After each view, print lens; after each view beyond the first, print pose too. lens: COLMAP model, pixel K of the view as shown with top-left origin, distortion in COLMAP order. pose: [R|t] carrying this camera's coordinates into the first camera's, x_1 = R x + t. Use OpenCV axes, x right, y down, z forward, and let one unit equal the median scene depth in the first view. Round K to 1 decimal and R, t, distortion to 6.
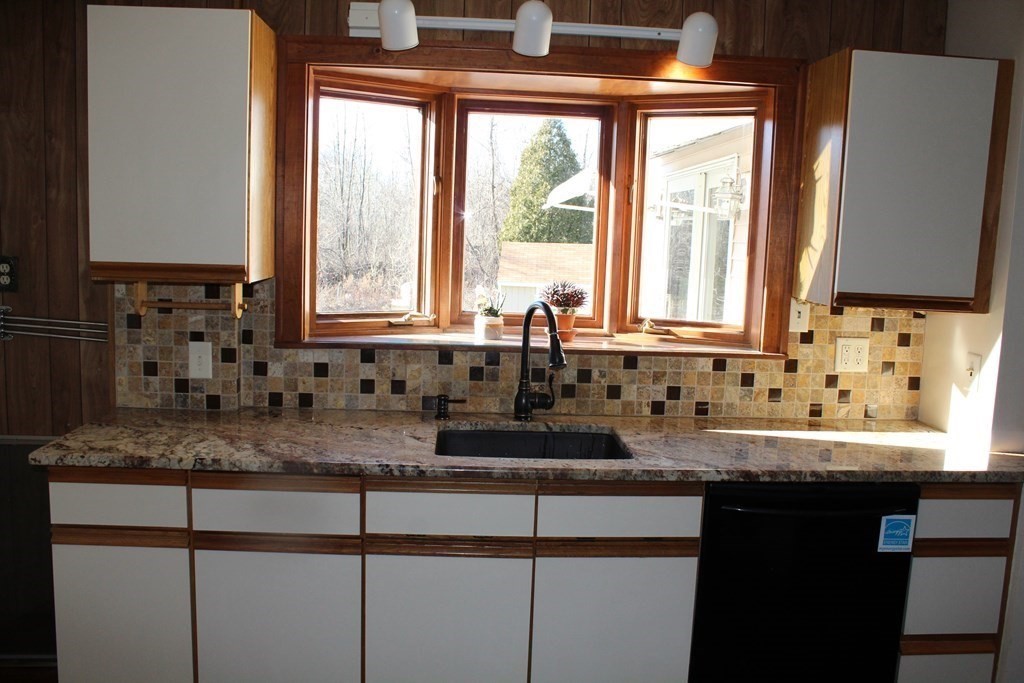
lens RADIAL K [[869.8, 0, 520.0], [0, 869.8, 336.6], [0, 0, 1]] dist [-0.140092, 0.123173]
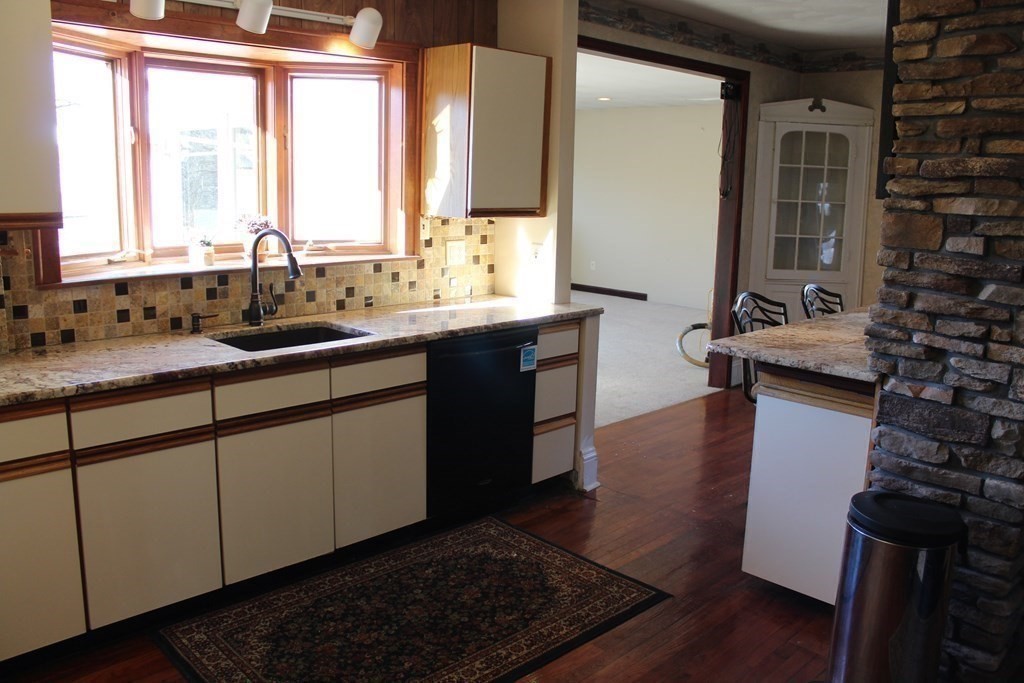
lens RADIAL K [[869.8, 0, 507.3], [0, 869.8, 348.5], [0, 0, 1]] dist [-0.140092, 0.123173]
pose [[0.749515, -0.150084, 0.644750, -0.522144], [0.088148, 0.987914, 0.127494, 0.002362], [-0.656093, -0.038725, 0.753686, -0.169095]]
